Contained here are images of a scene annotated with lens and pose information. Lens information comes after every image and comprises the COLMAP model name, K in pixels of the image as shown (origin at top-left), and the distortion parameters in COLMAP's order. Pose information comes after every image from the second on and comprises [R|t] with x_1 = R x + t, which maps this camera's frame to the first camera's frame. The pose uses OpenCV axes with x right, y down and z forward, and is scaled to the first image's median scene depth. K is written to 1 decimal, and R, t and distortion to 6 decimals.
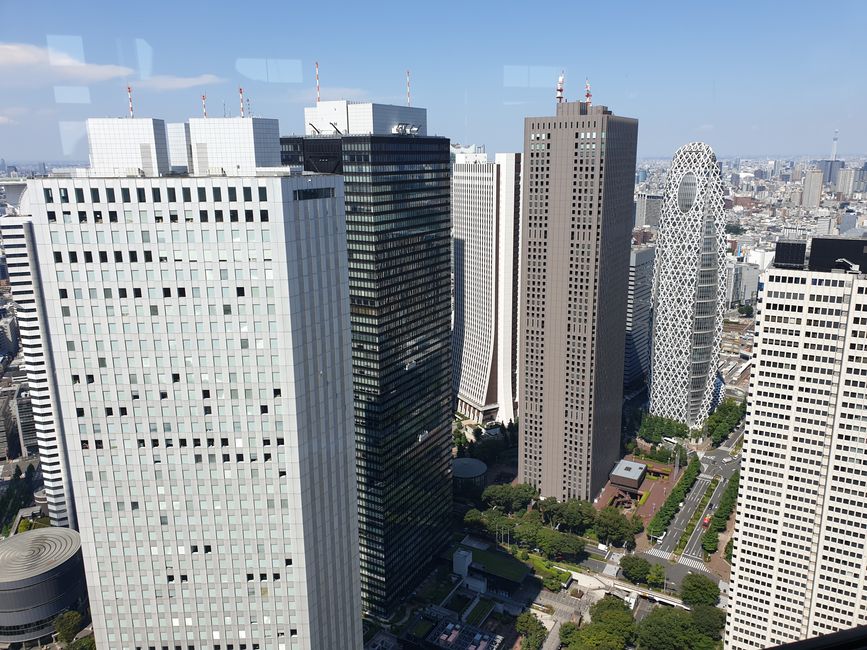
lens RADIAL K [[650.7, 0, 433.5], [0, 650.7, 325.0], [0, 0, 1]] dist [-0.001984, 0.009737]
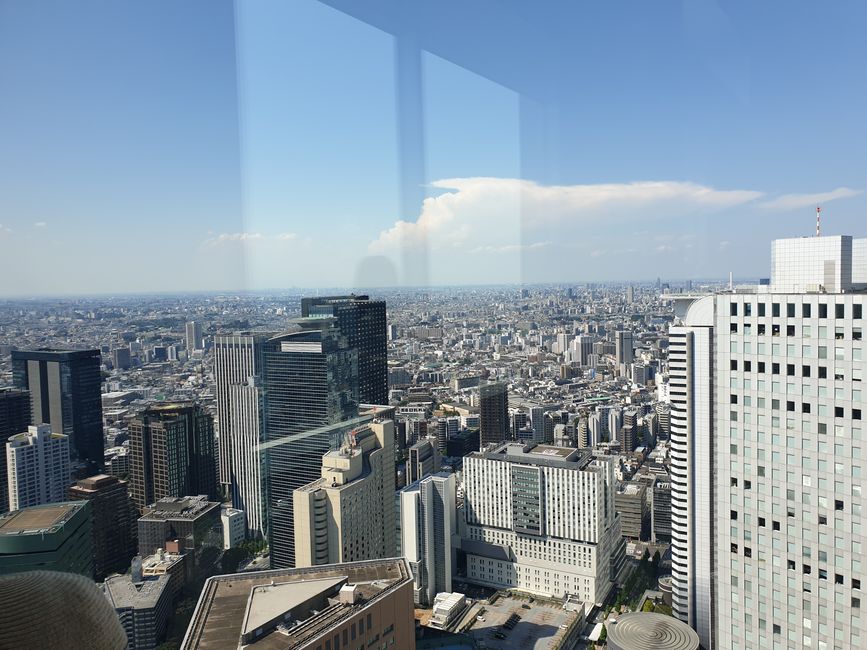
lens RADIAL K [[650.7, 0, 433.5], [0, 650.7, 325.0], [0, 0, 1]] dist [-0.001984, 0.009737]
pose [[0.646912, 0.042328, -0.761389, -0.075745], [-0.174632, 0.980148, -0.093886, 0.018159], [0.742300, 0.193699, 0.641461, -0.072434]]
